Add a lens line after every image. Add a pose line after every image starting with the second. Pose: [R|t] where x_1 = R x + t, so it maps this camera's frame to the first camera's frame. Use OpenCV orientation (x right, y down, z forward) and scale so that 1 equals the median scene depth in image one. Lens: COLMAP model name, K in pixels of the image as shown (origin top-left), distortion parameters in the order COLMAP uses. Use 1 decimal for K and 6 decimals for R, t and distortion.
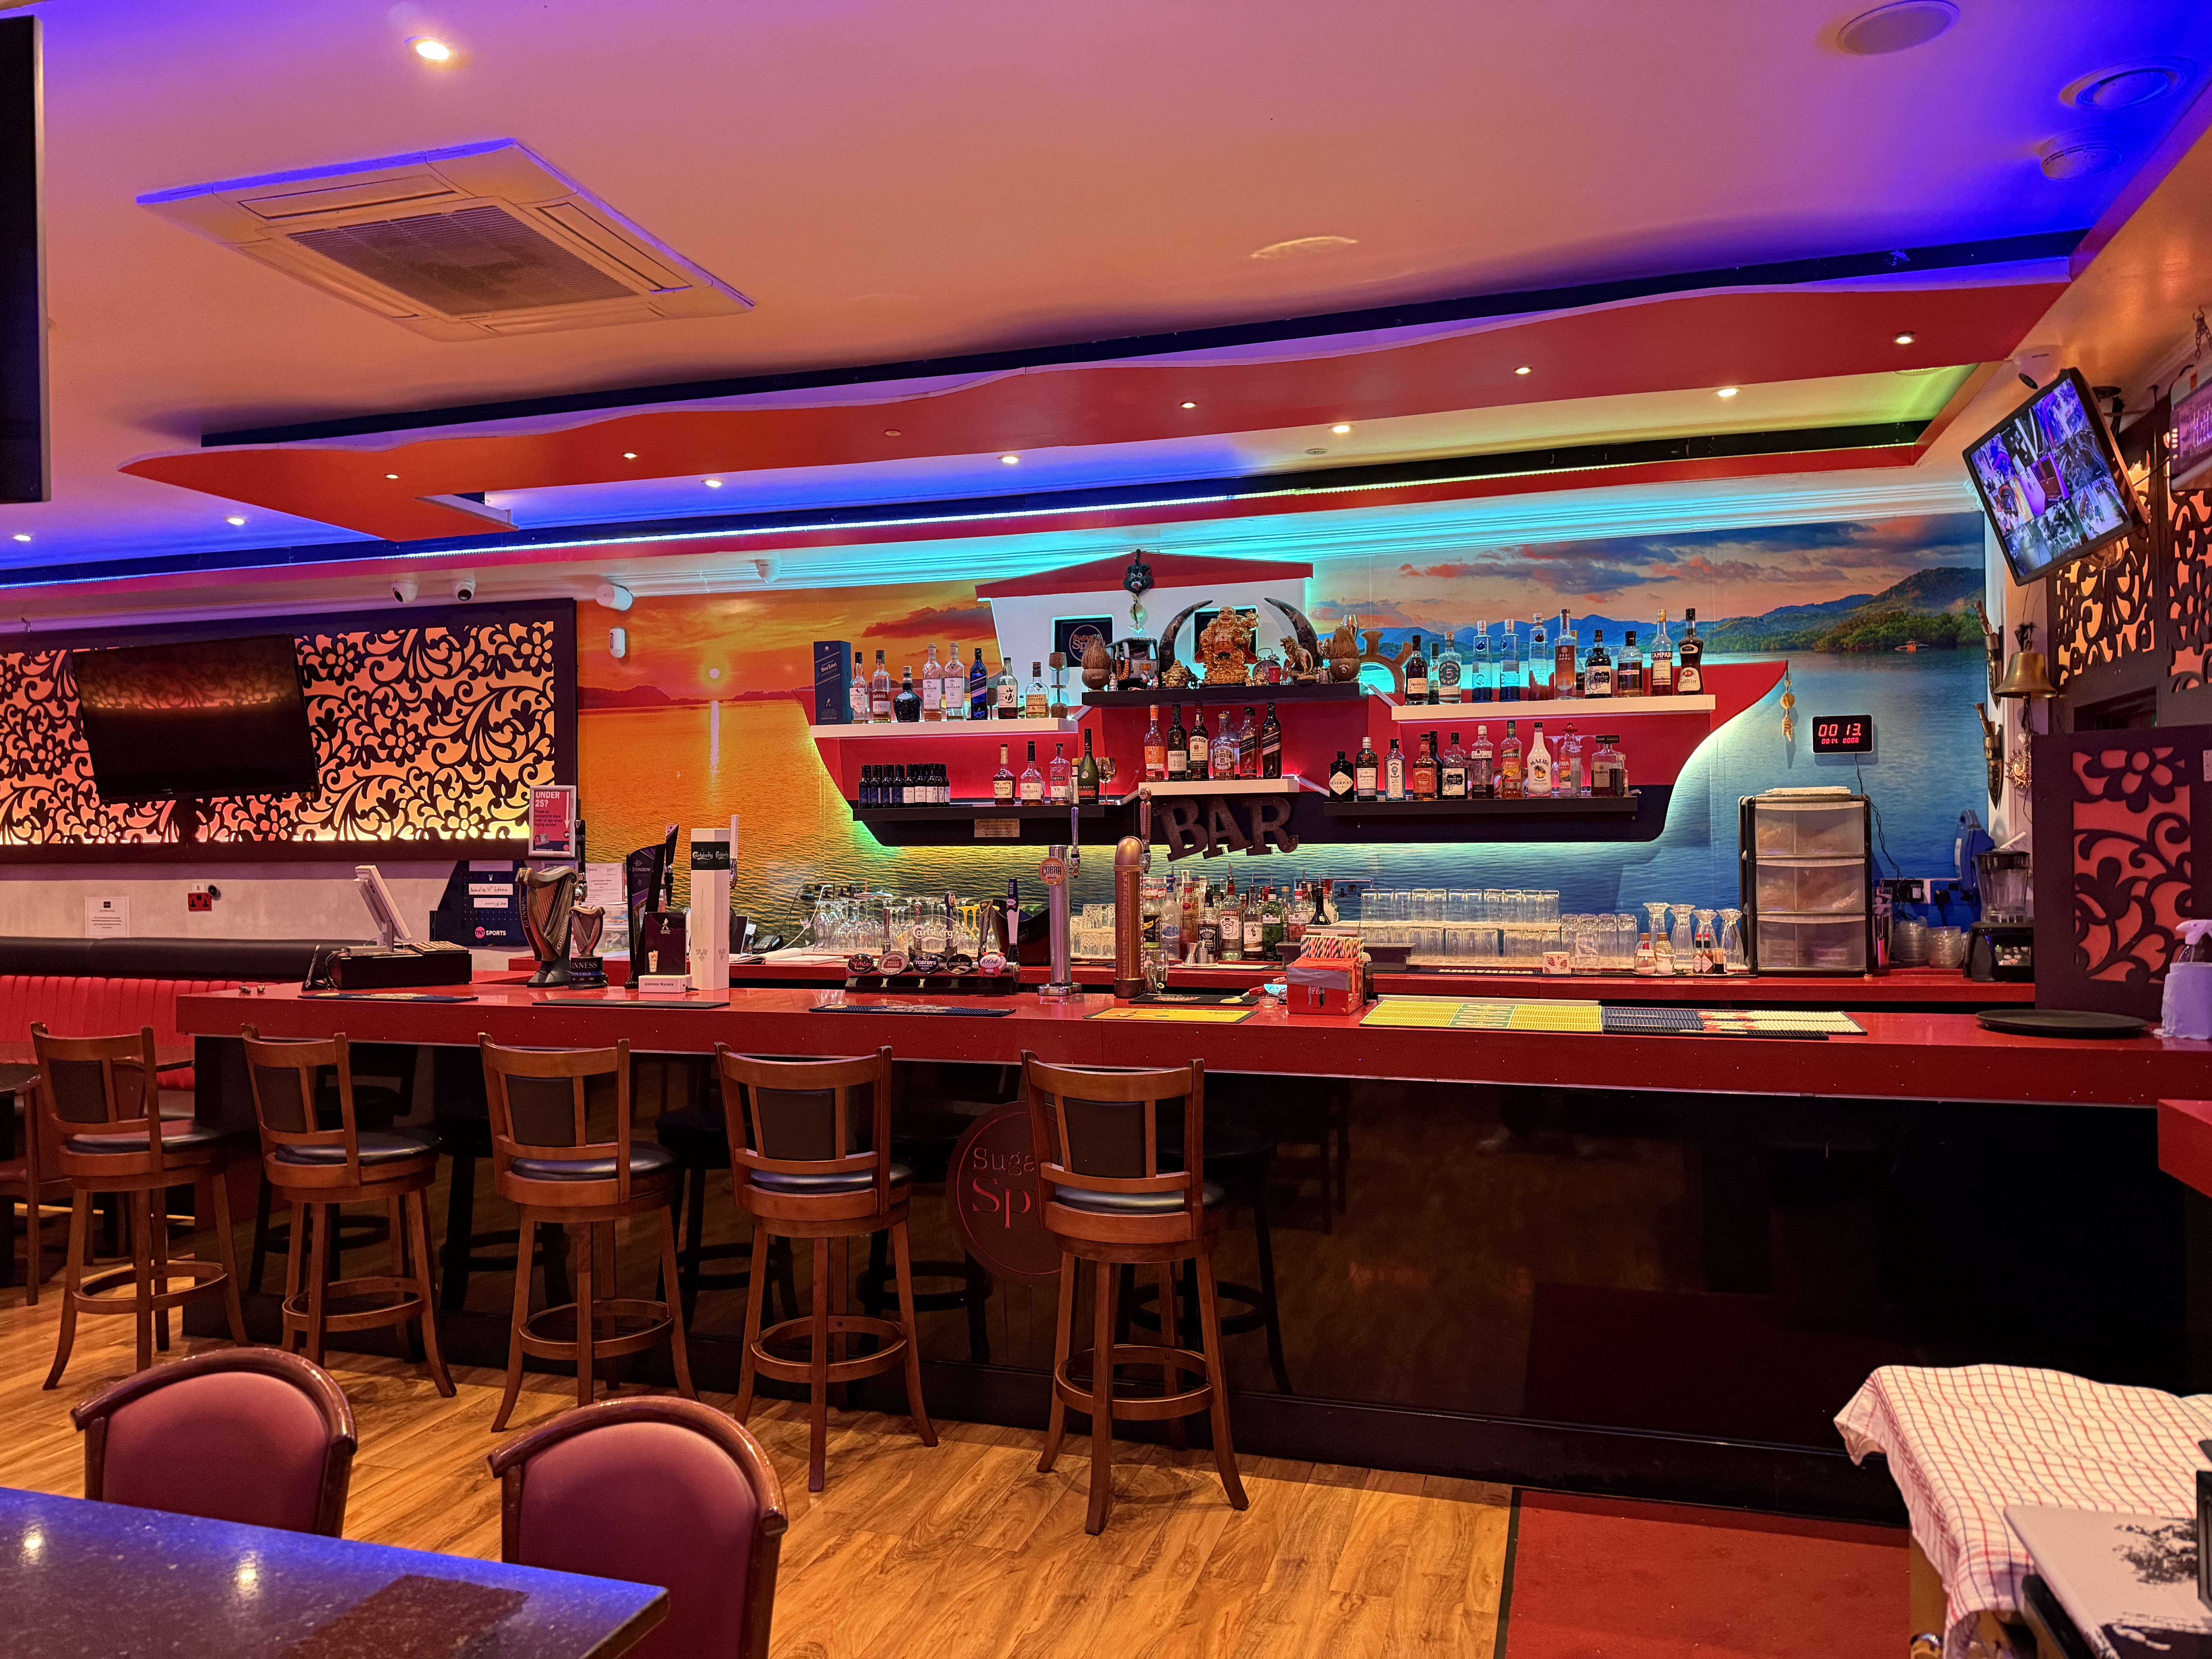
lens RADIAL K [[1545.0, 0, 1108.3], [0, 1545.0, 829.6], [0, 0, 1]] dist [0.061816, -0.076414]
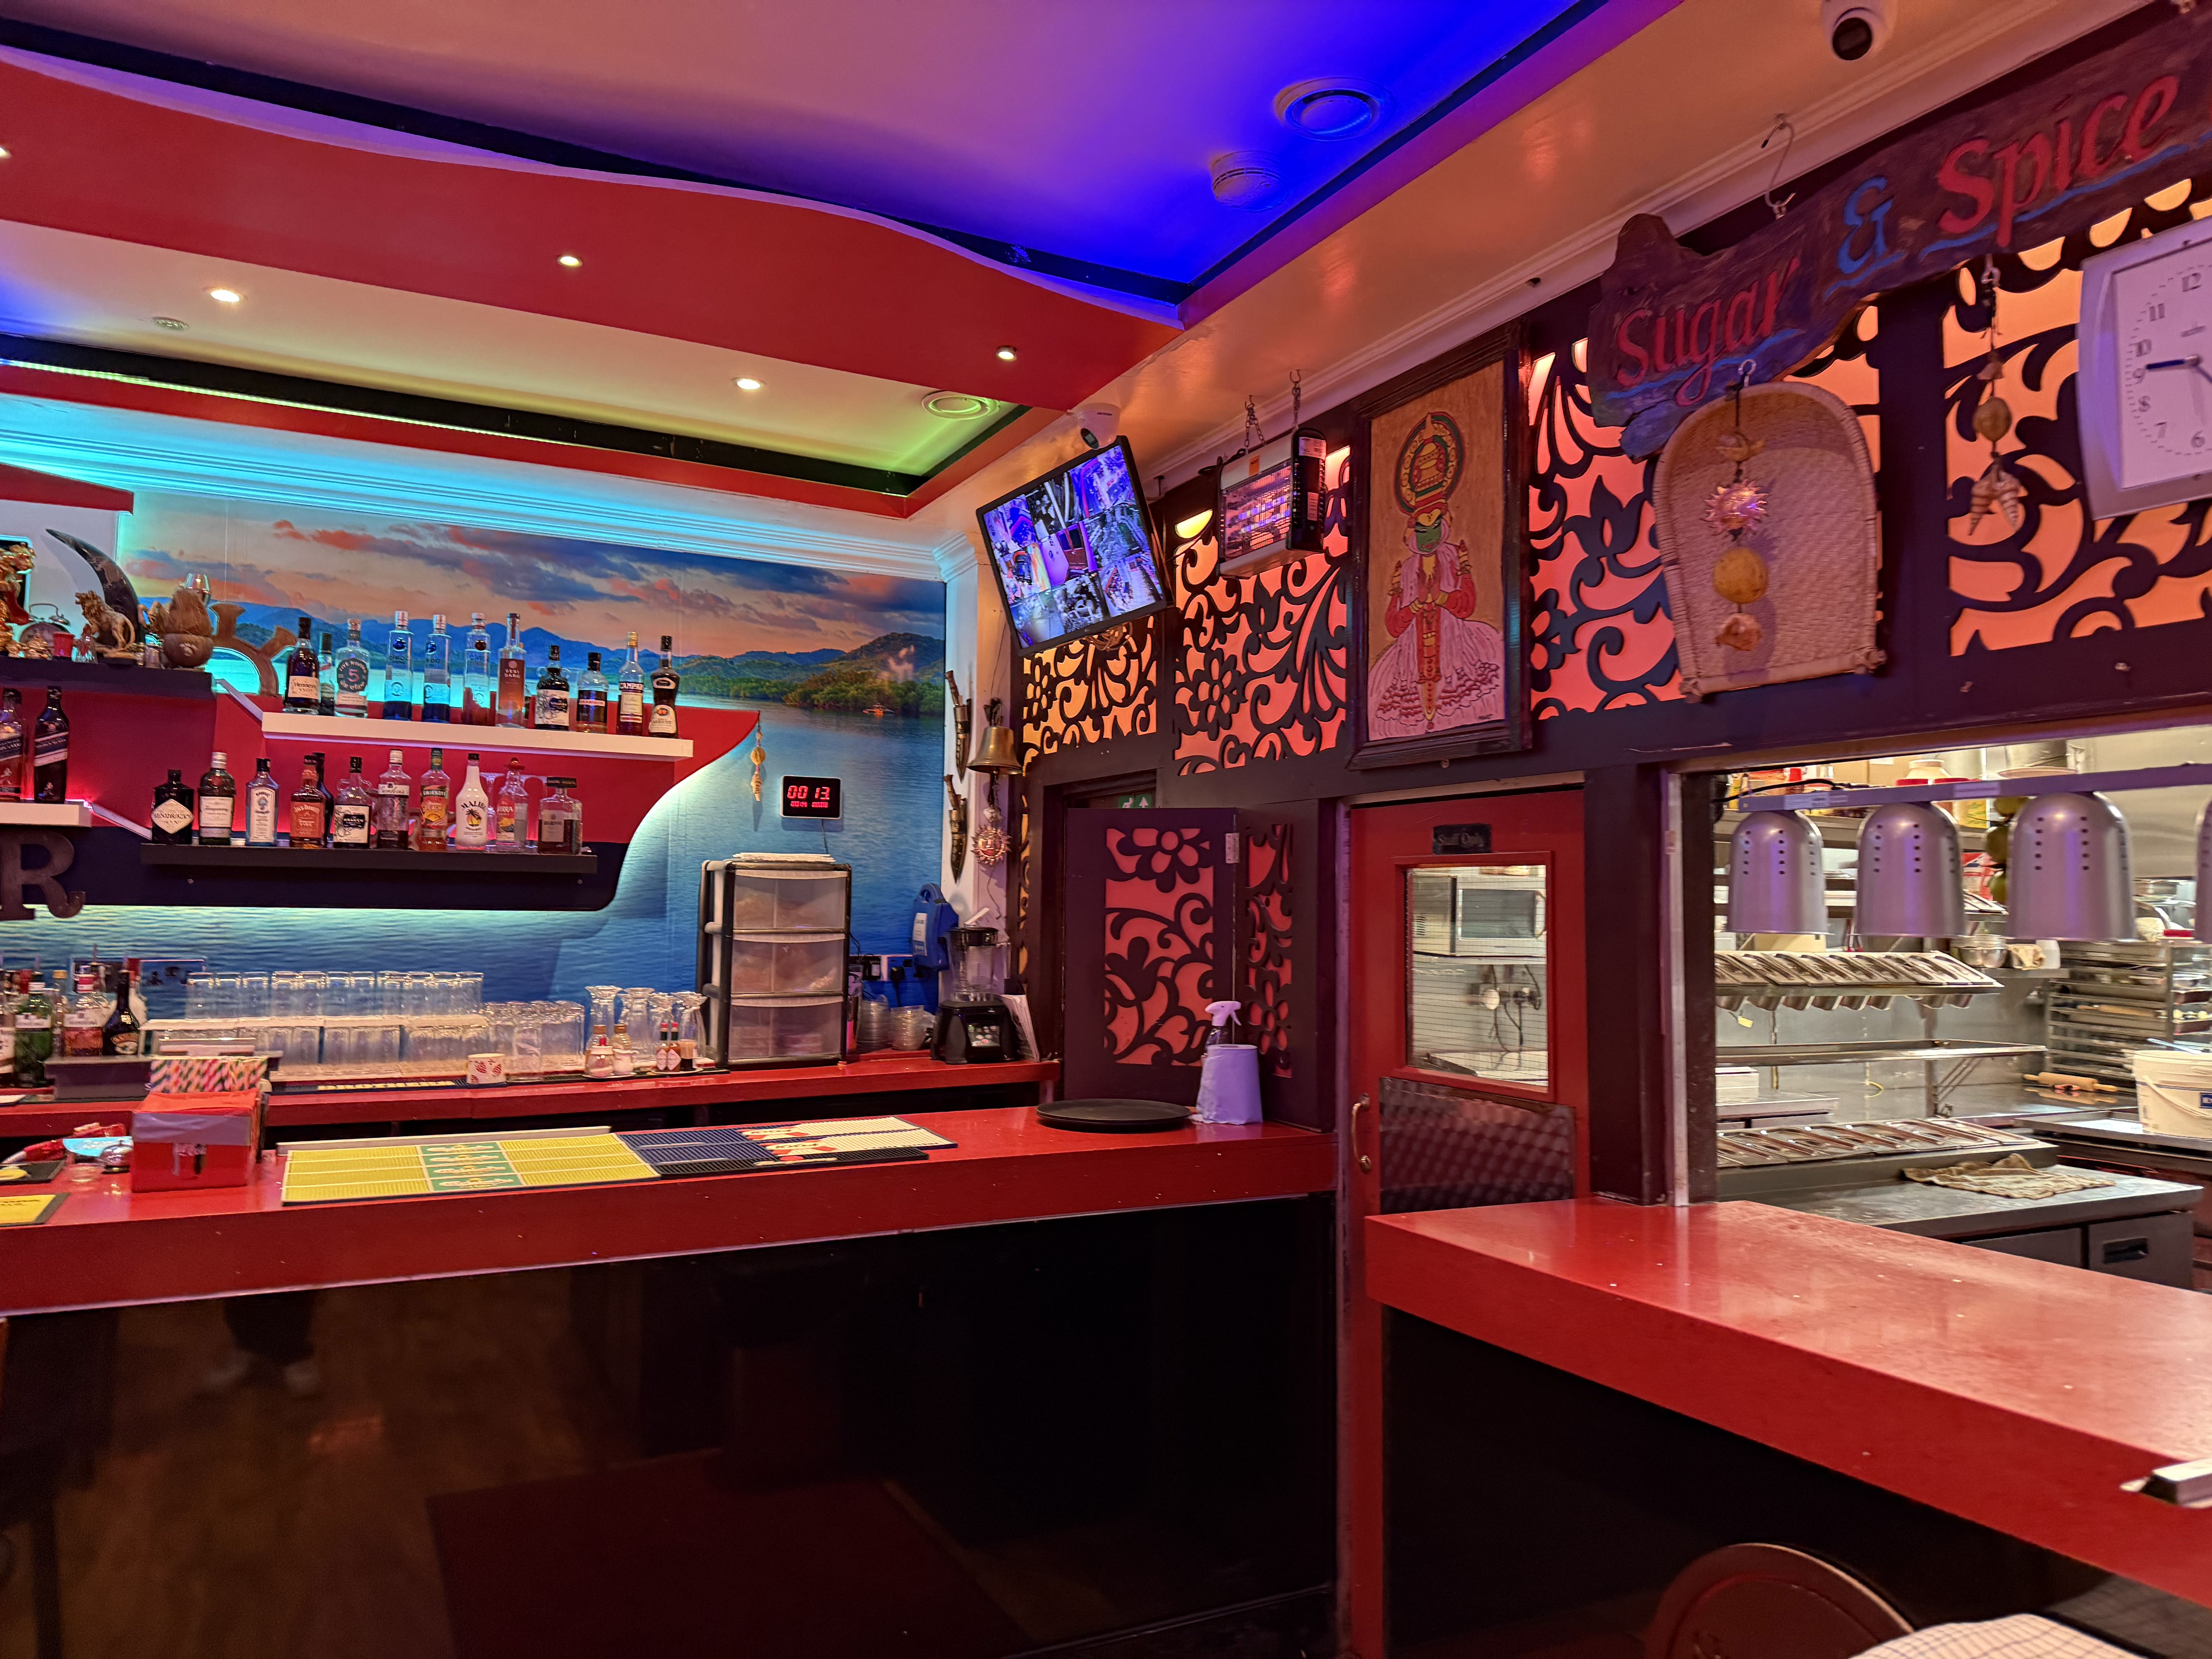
lens RADIAL K [[1507.5, 0, 1147.3], [0, 1507.5, 820.7], [0, 0, 1]] dist [0.011632, -0.041293]
pose [[0.691442, 0.061165, 0.719839, -0.025975], [-0.024200, 0.997811, -0.061538, 0.001895], [-0.722027, 0.025130, 0.691408, 0.221569]]
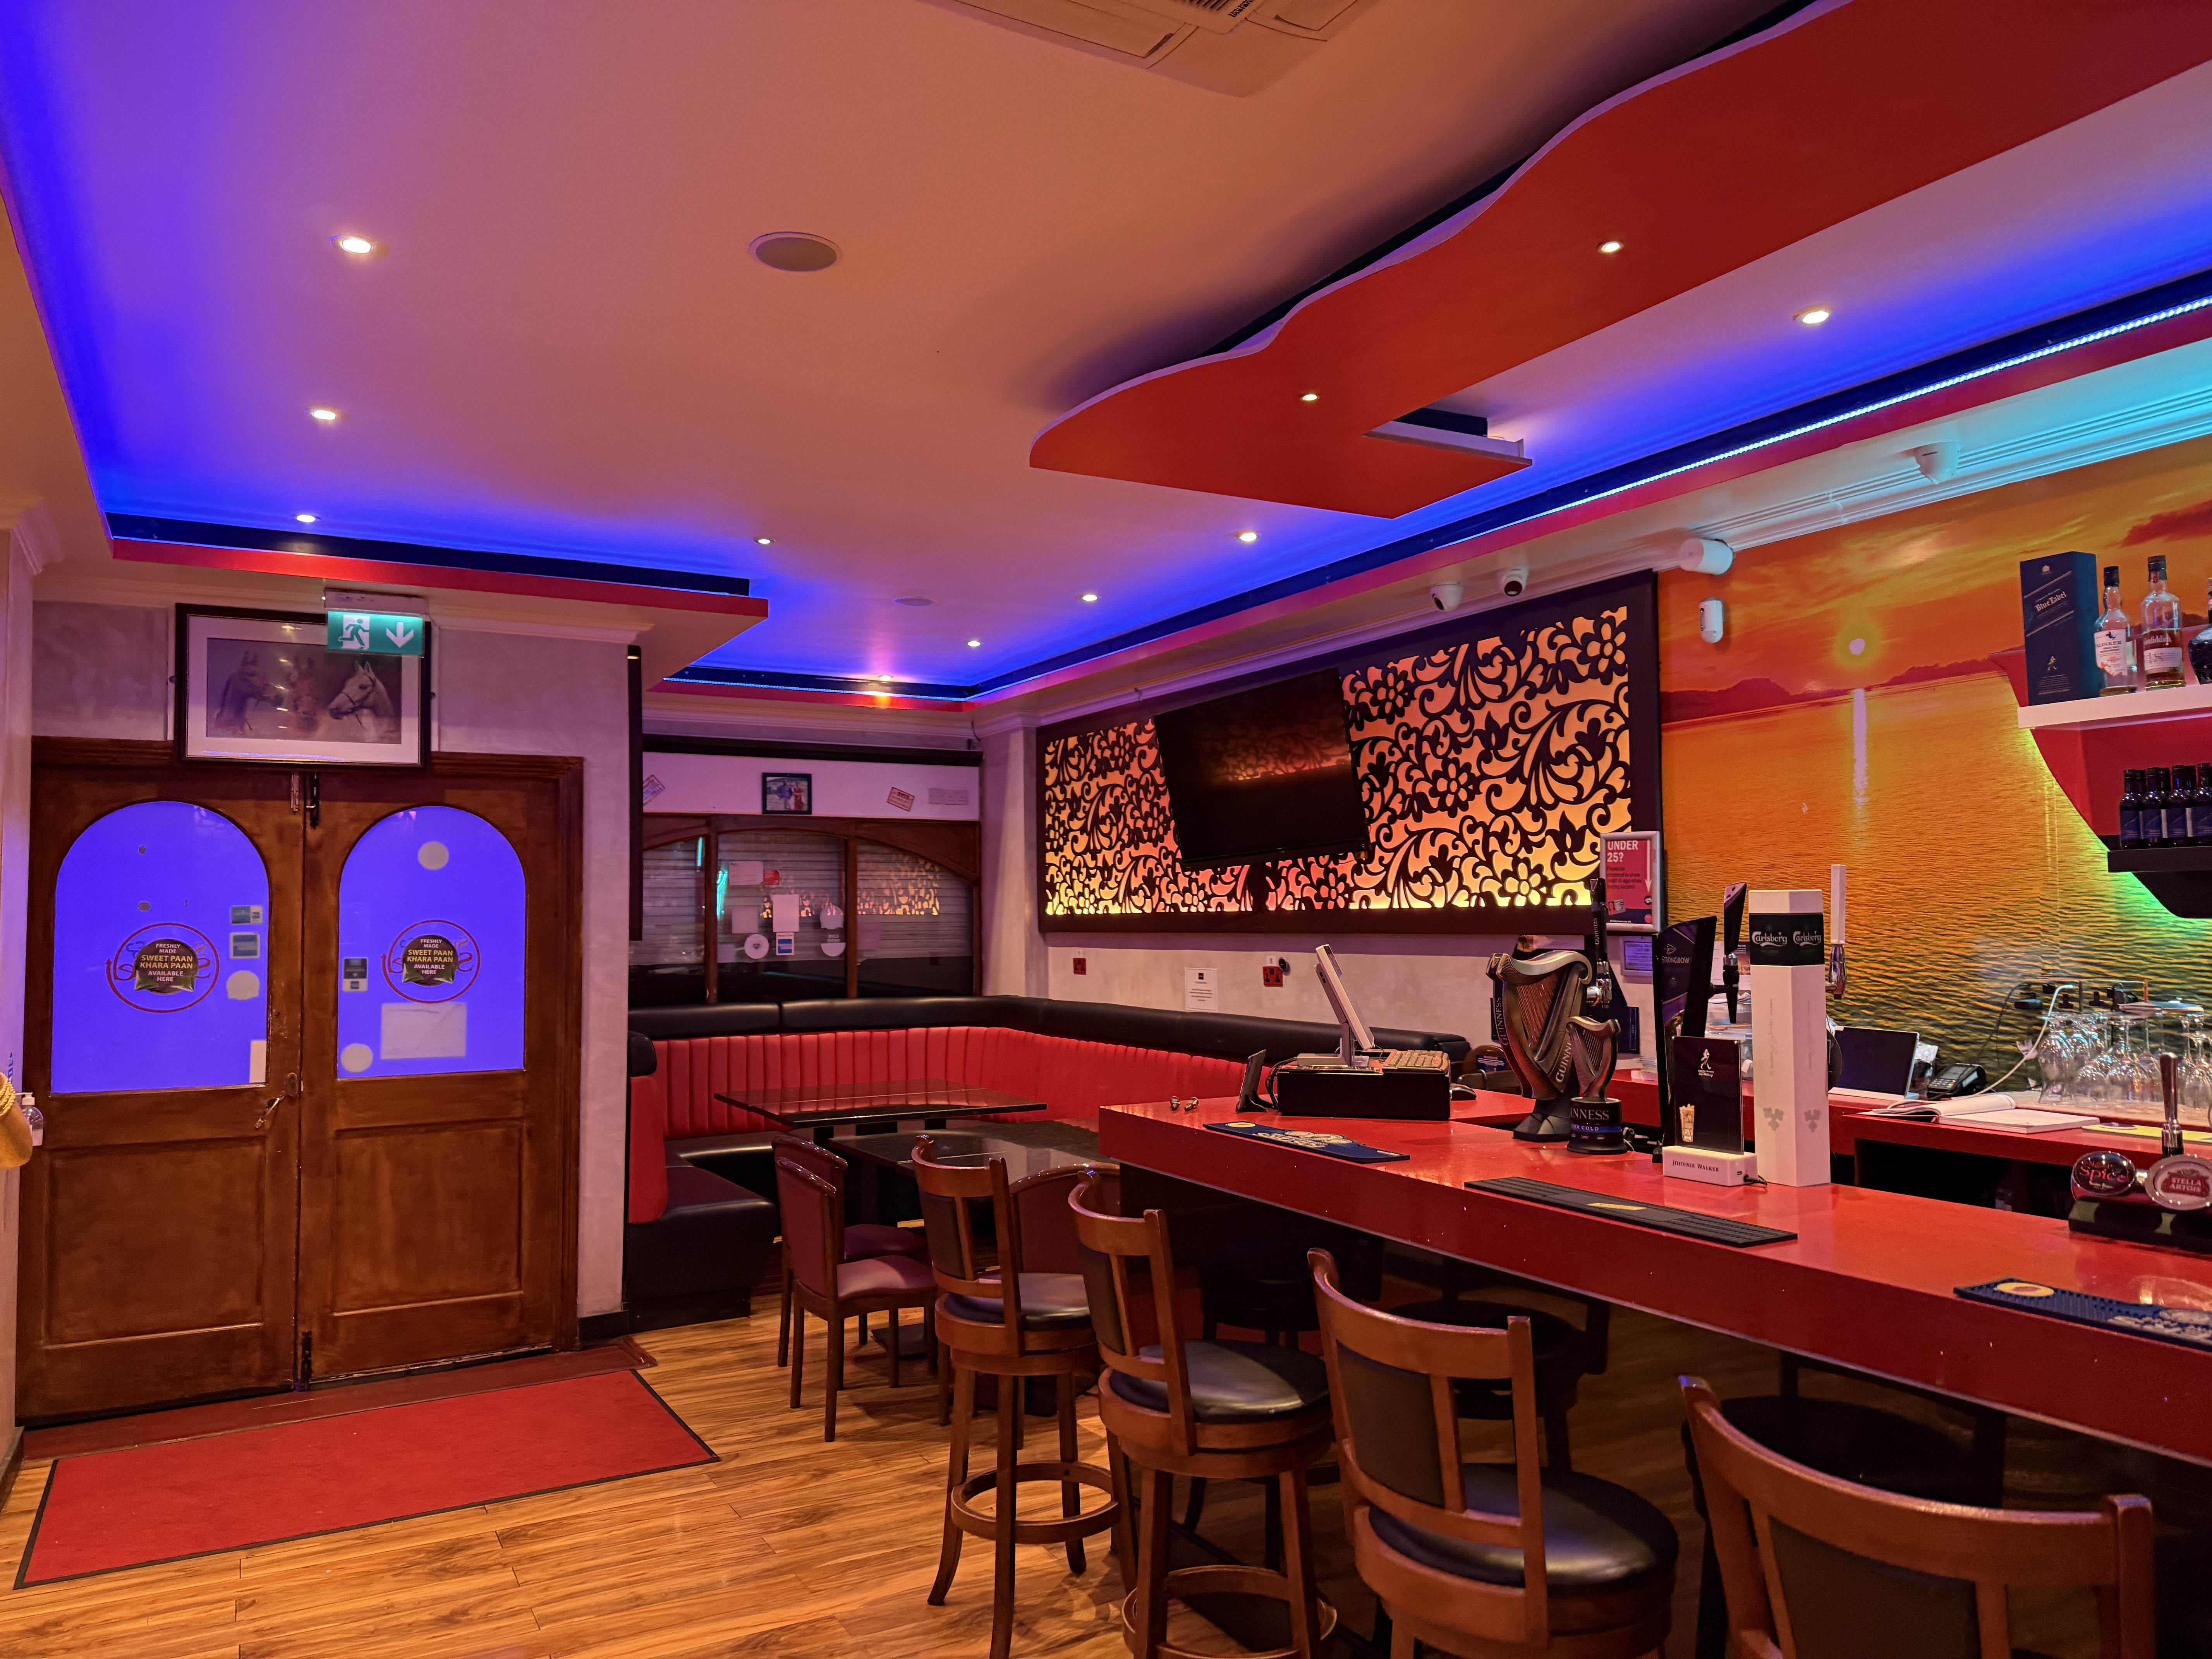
lens RADIAL K [[1545.0, 0, 1096.4], [0, 1545.0, 842.3], [0, 0, 1]] dist [0.061816, -0.076414]
pose [[0.719700, -0.034773, -0.693413, -0.039523], [0.013157, 0.999249, -0.036455, -0.000610], [0.694160, 0.017114, 0.719617, 0.360222]]
